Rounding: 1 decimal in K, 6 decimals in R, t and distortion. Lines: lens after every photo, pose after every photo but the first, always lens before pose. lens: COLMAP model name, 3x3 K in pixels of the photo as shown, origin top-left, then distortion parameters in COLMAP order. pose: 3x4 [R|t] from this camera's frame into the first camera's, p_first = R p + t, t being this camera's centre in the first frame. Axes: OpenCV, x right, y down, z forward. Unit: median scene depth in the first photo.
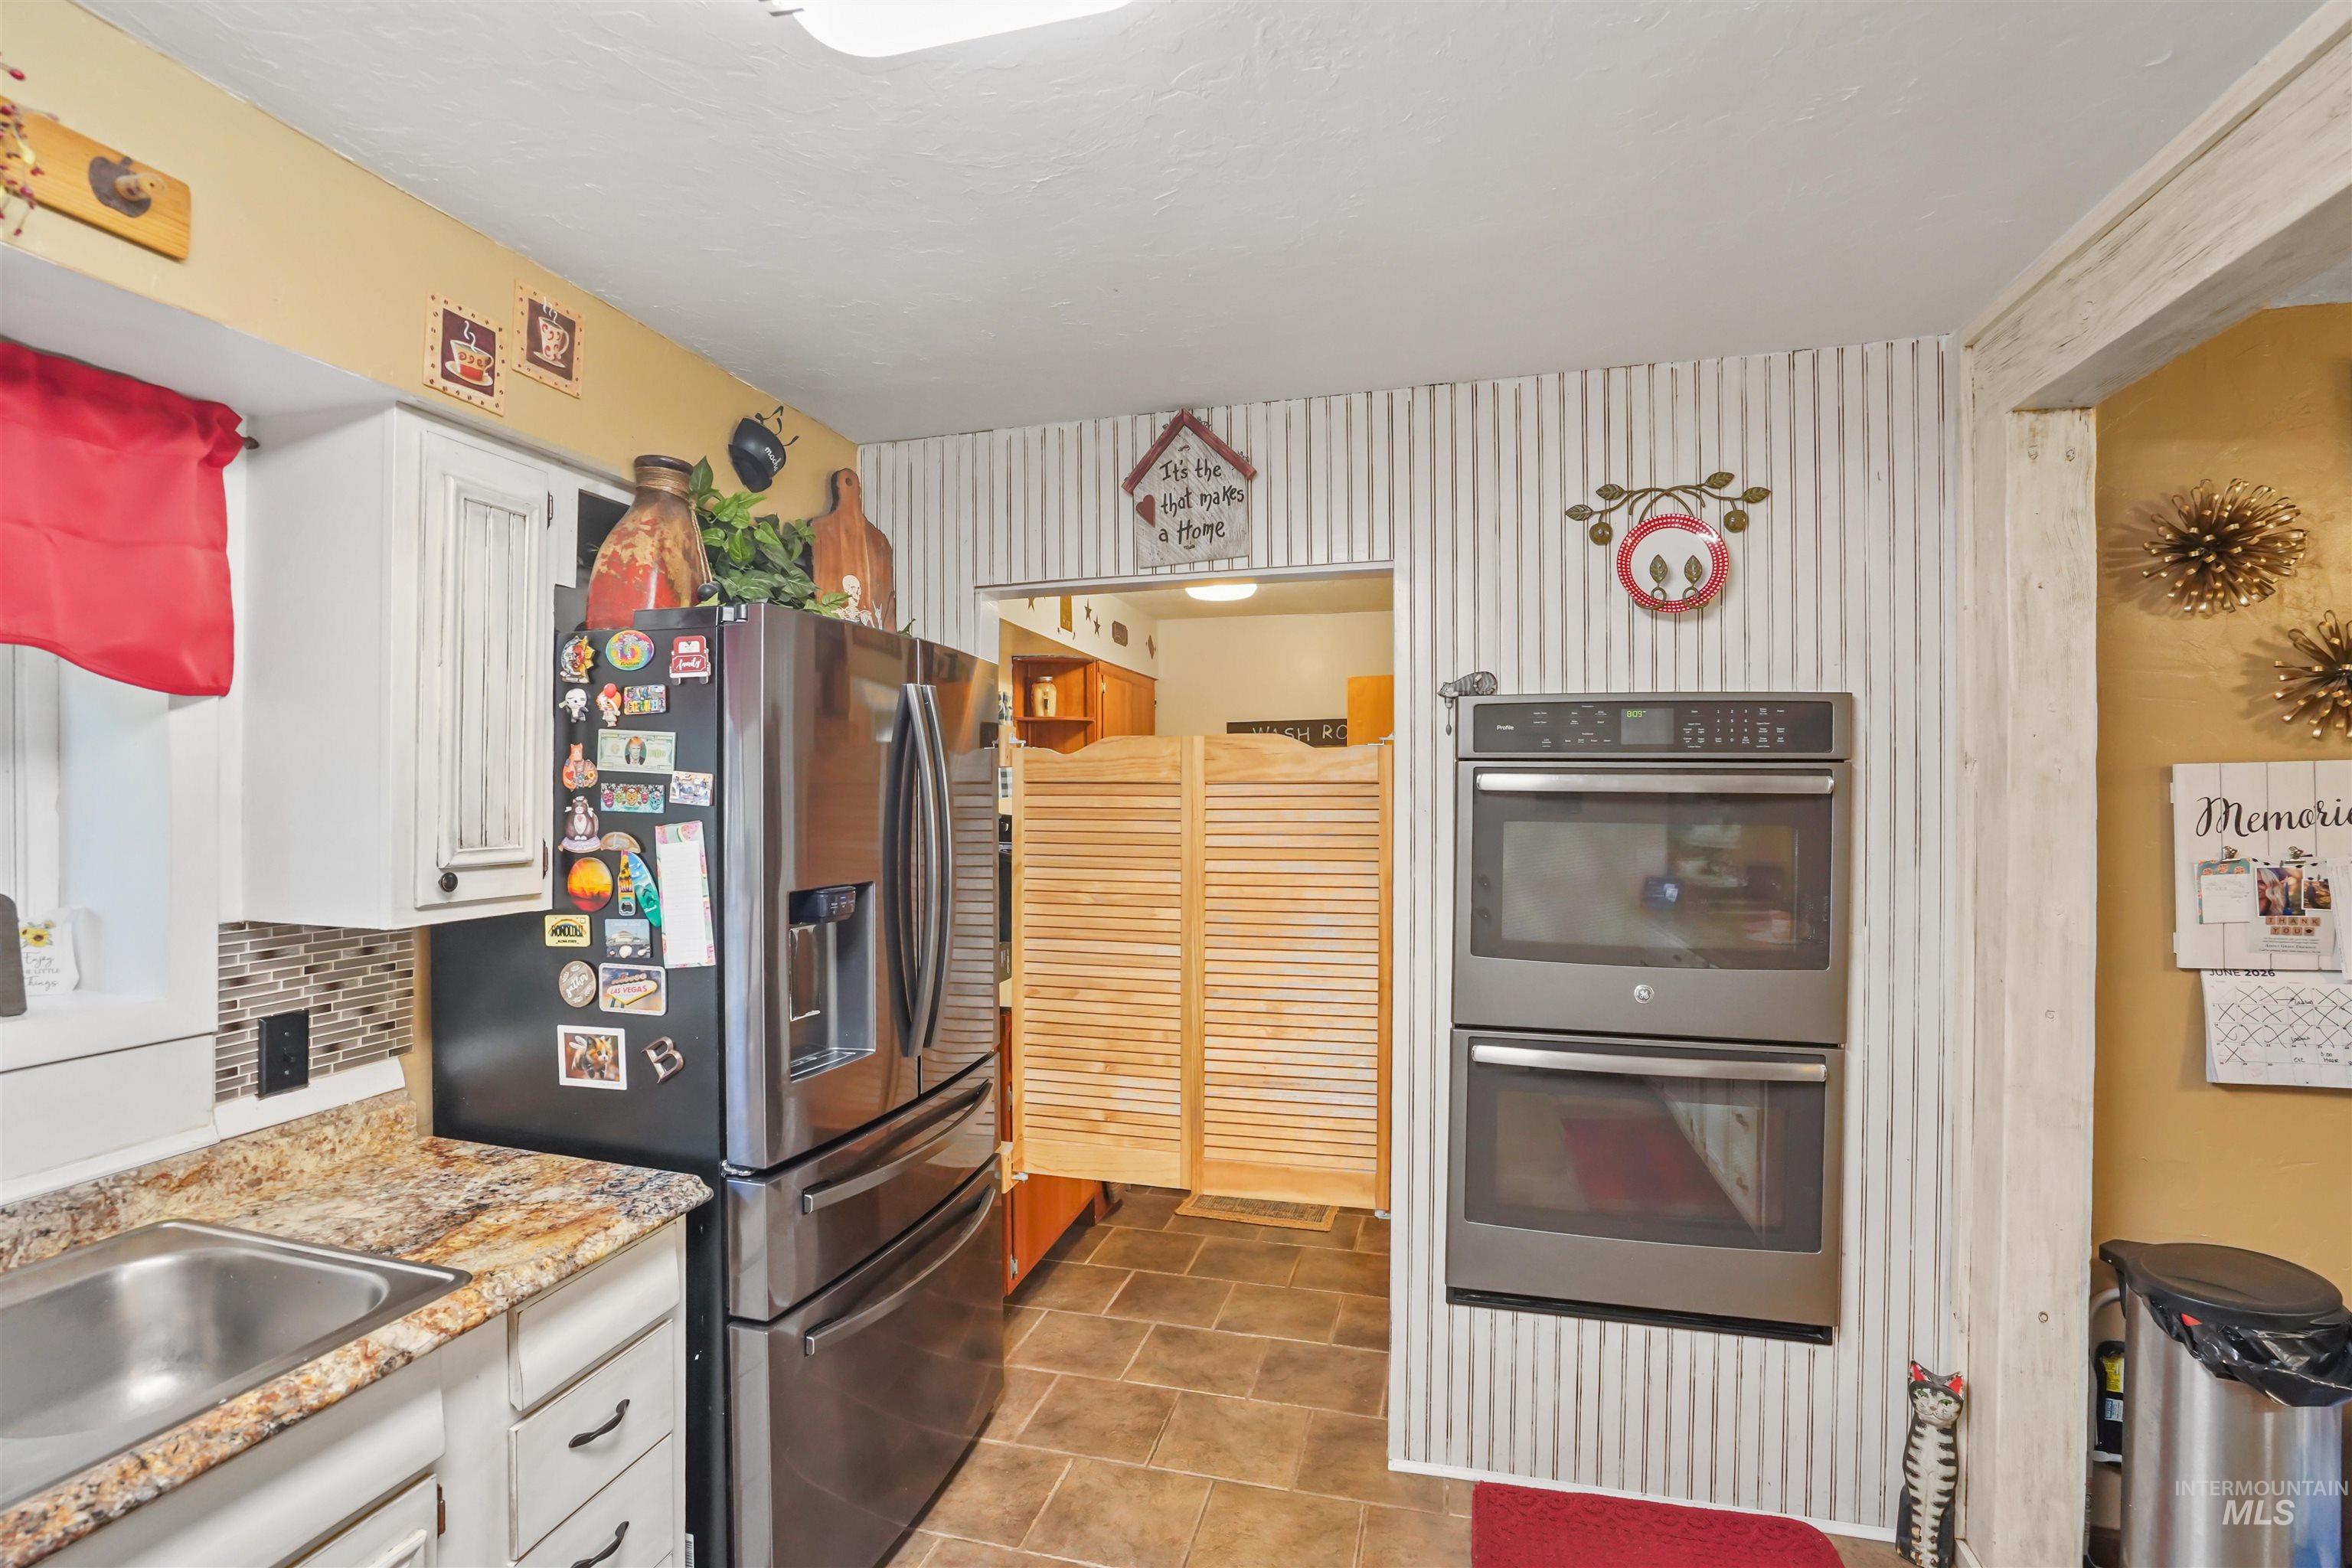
lens RADIAL K [[1098.7, 0, 1183.5], [0, 1098.7, 786.9], [0, 0, 1]] dist [-0.075820, 0.026436]
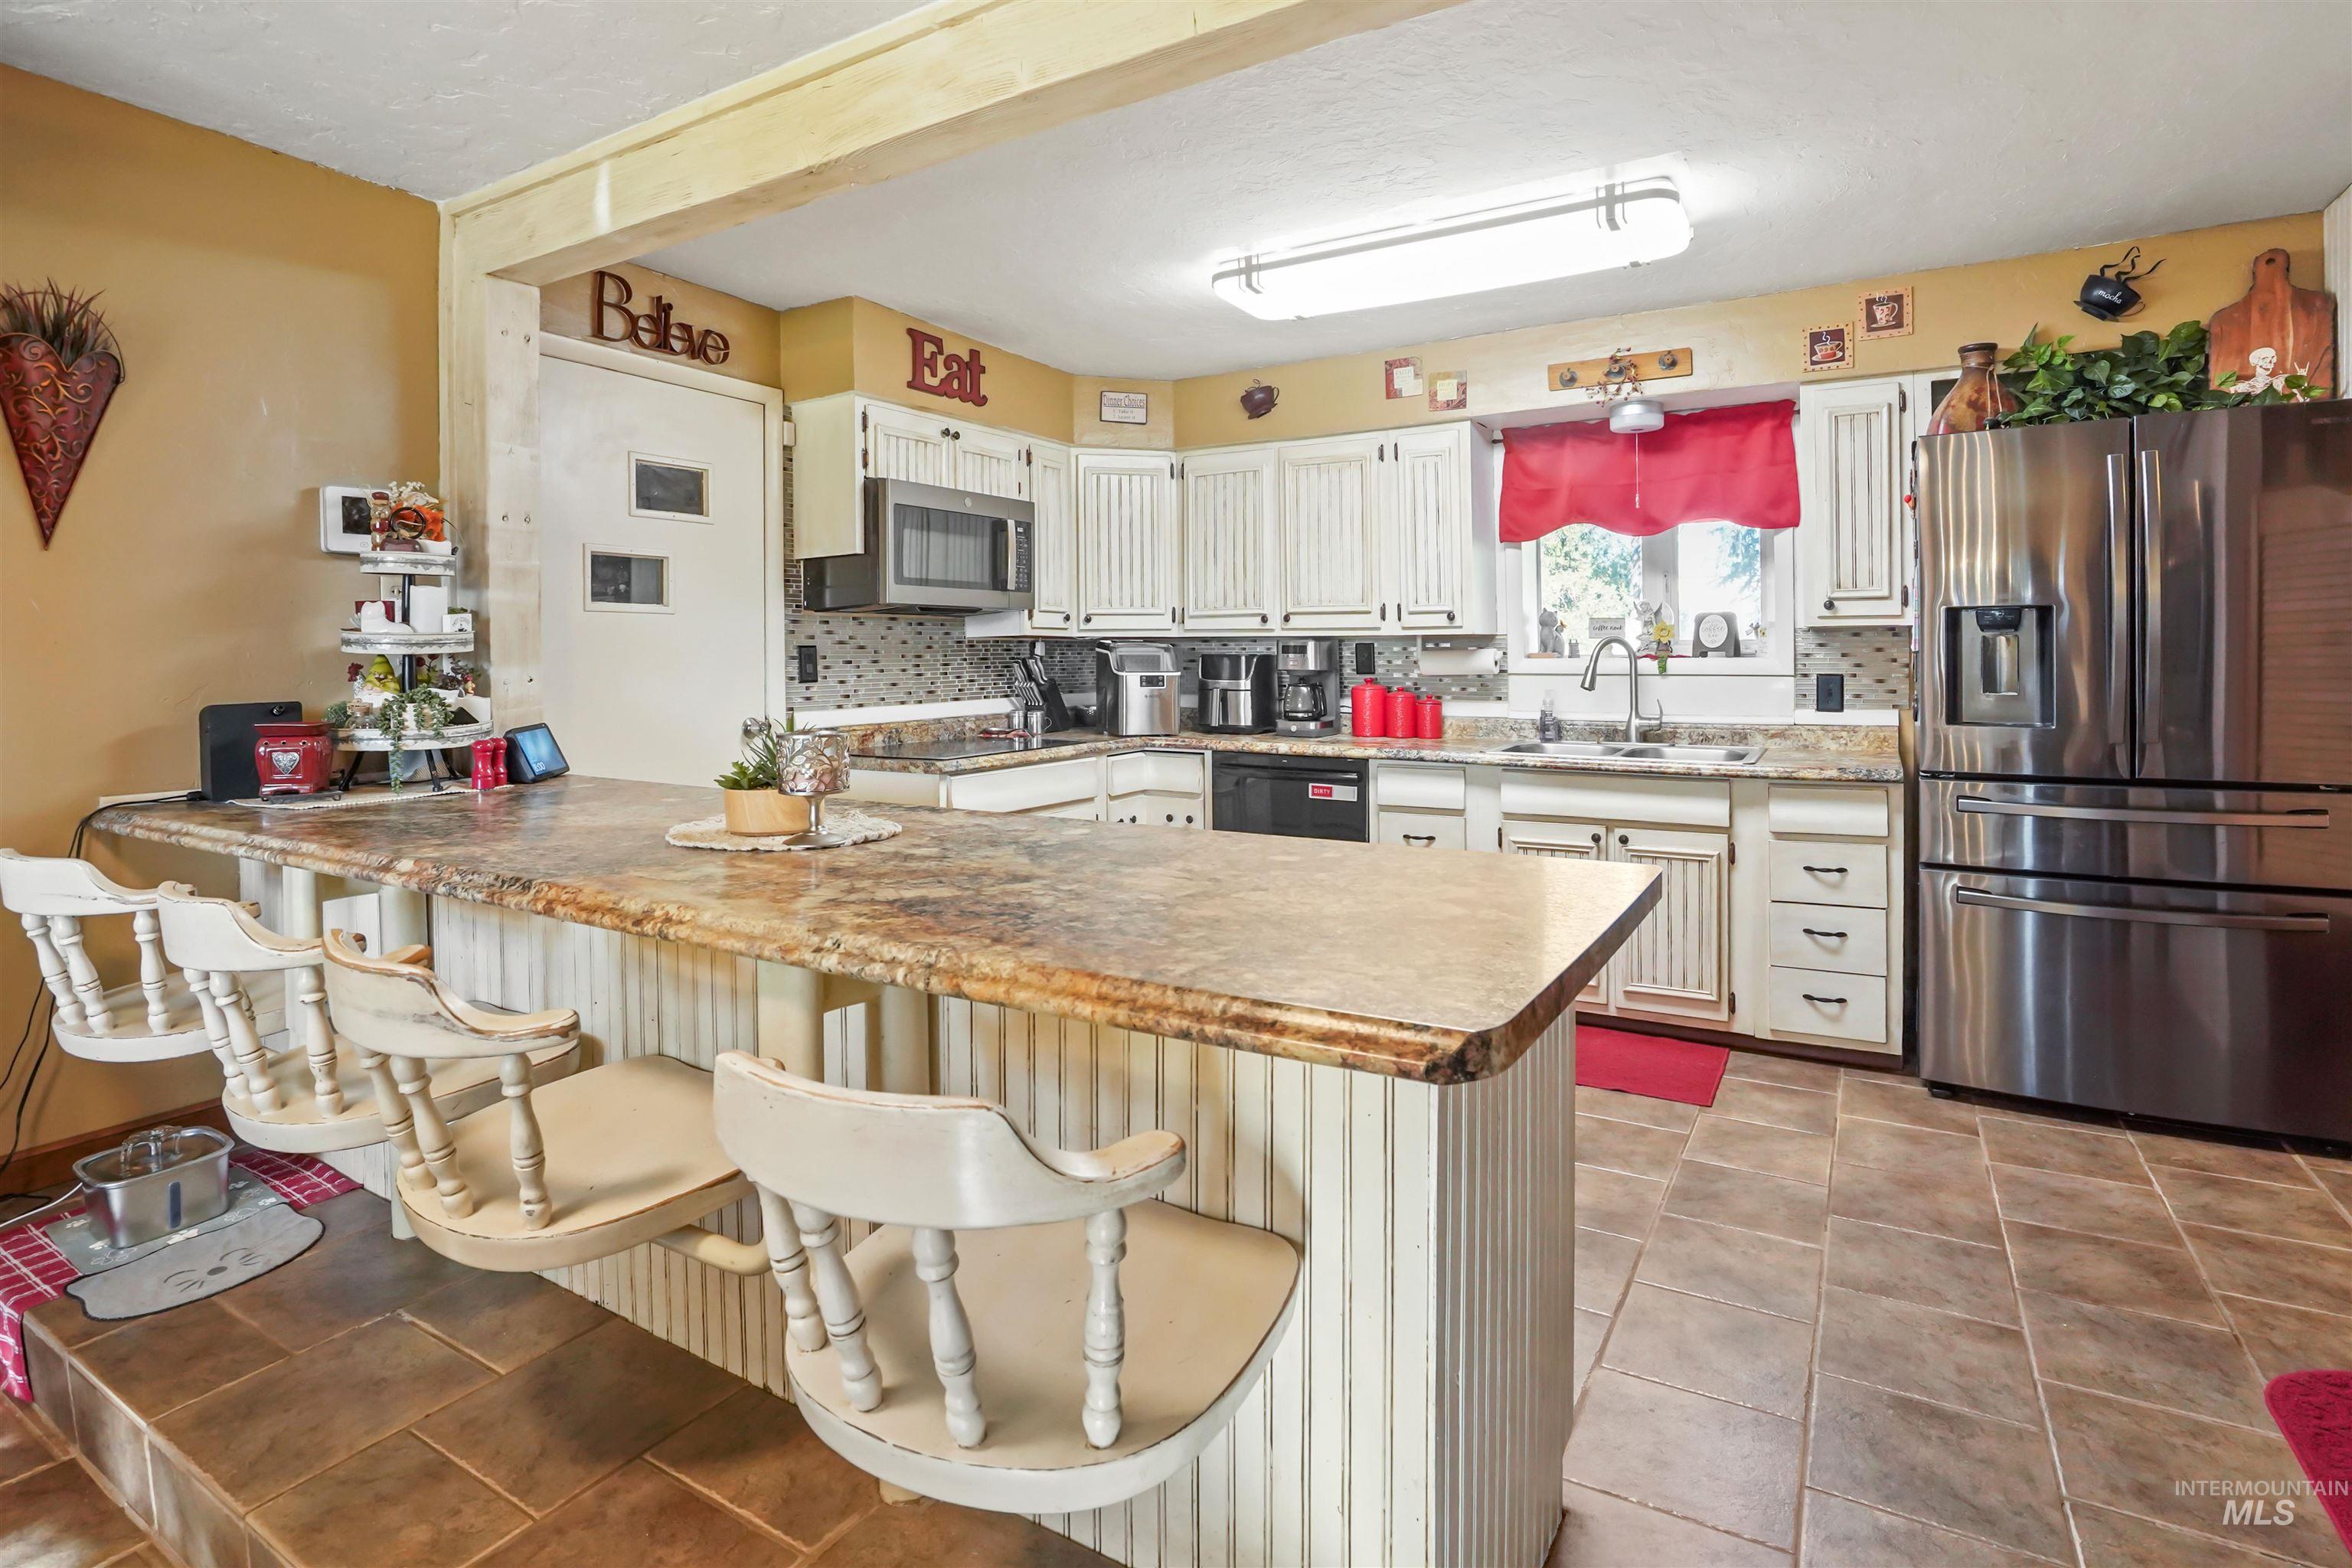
lens RADIAL K [[1156.5, 0, 1172.9], [0, 1156.5, 668.6], [0, 0, 1]] dist [-0.103263, 0.047096]
pose [[-0.292864, 0.010224, -0.956099, 1.714603], [0.008686, 0.999930, 0.008033, 0.179172], [0.956115, -0.005952, -0.292933, 0.409210]]
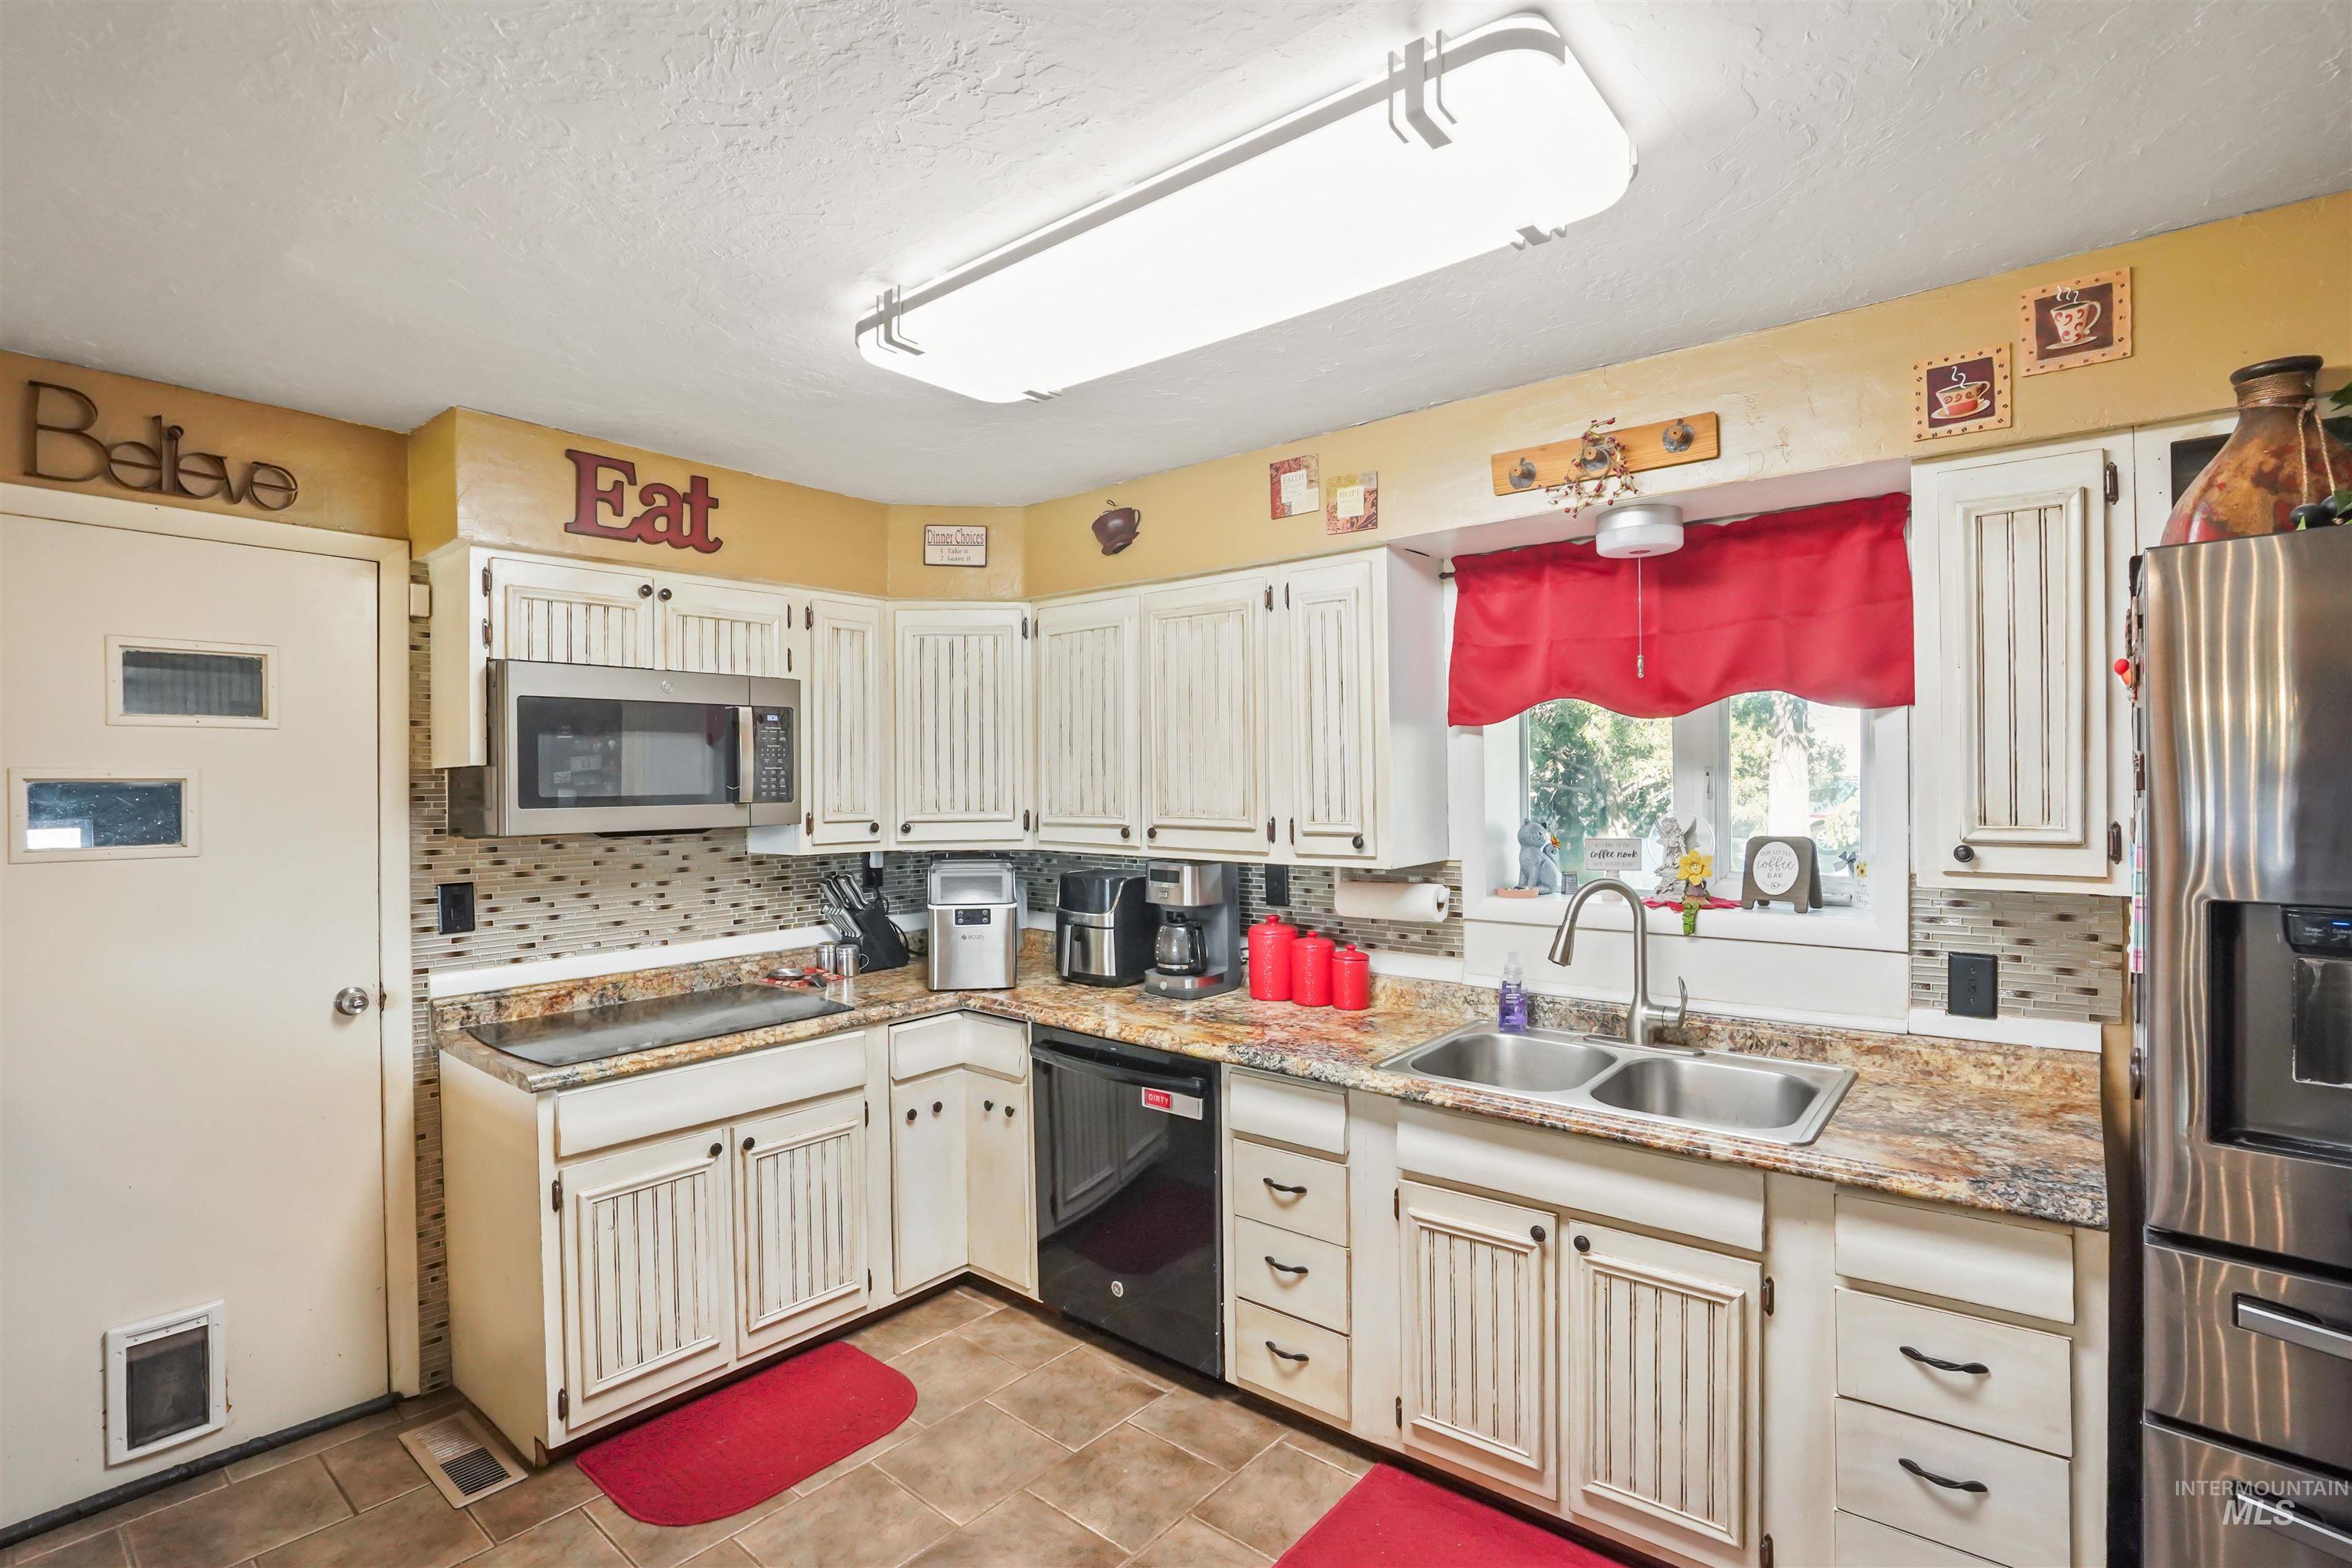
lens RADIAL K [[1098.7, 0, 1183.5], [0, 1098.7, 786.9], [0, 0, 1]] dist [-0.075820, 0.026436]
pose [[-0.427765, 0.006986, -0.903863, 0.696474], [0.009829, 0.999947, 0.003077, 0.004440], [0.903836, -0.007568, -0.427811, 0.708270]]
